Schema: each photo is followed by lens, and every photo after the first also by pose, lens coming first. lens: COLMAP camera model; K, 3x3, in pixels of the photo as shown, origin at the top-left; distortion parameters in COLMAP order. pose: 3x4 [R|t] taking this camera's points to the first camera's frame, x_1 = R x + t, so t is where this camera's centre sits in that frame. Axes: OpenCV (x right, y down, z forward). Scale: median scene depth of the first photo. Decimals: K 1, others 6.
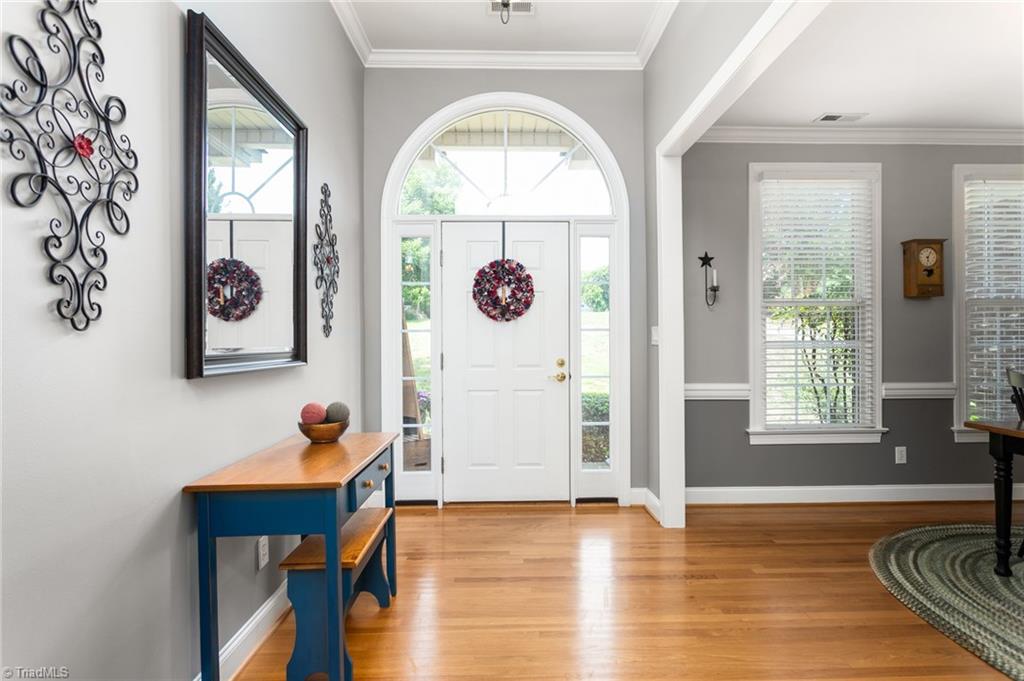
lens RADIAL K [[540.8, 0, 512.0], [0, 540.8, 340.5], [0, 0, 1]] dist [0.003214, 0.000537]
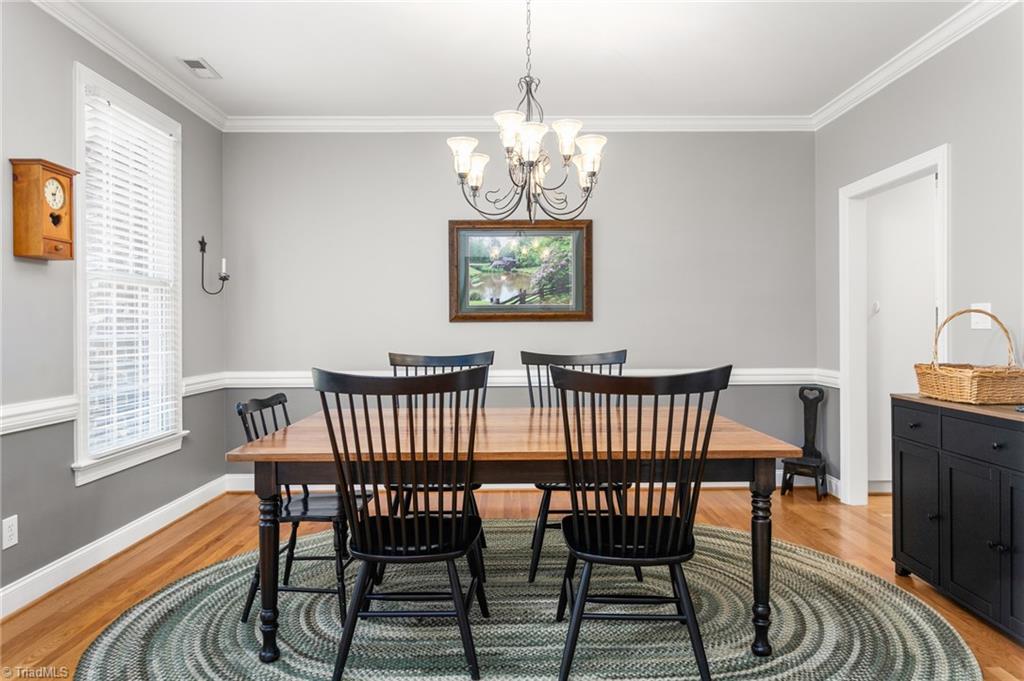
lens RADIAL K [[641.0, 0, 536.1], [0, 641.0, 326.6], [0, 0, 1]] dist [-0.009130, 0.001495]
pose [[-0.006519, 0.005447, 0.999964, 0.051196], [0.002643, 0.999982, -0.005430, 0.001057], [-0.999975, 0.002607, -0.006534, 0.529573]]
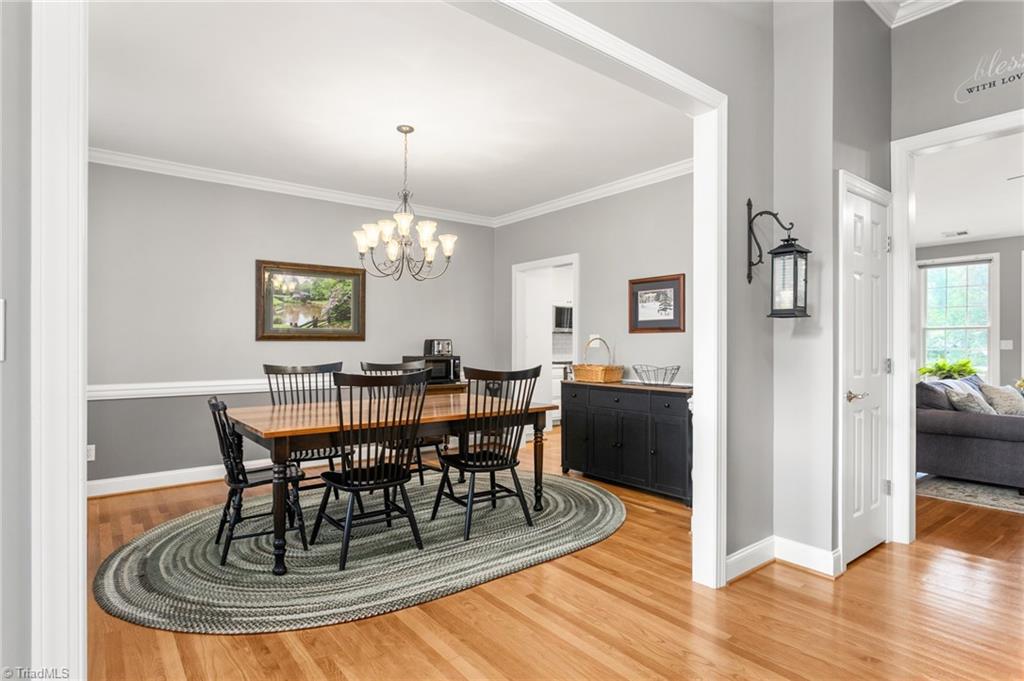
lens RADIAL K [[540.8, 0, 512.0], [0, 540.8, 340.5], [0, 0, 1]] dist [0.003214, 0.000537]
pose [[-0.599659, 0.004354, 0.800244, -0.160172], [-0.000676, 0.999982, -0.005947, -0.008560], [-0.800255, -0.004107, -0.599645, 1.024287]]
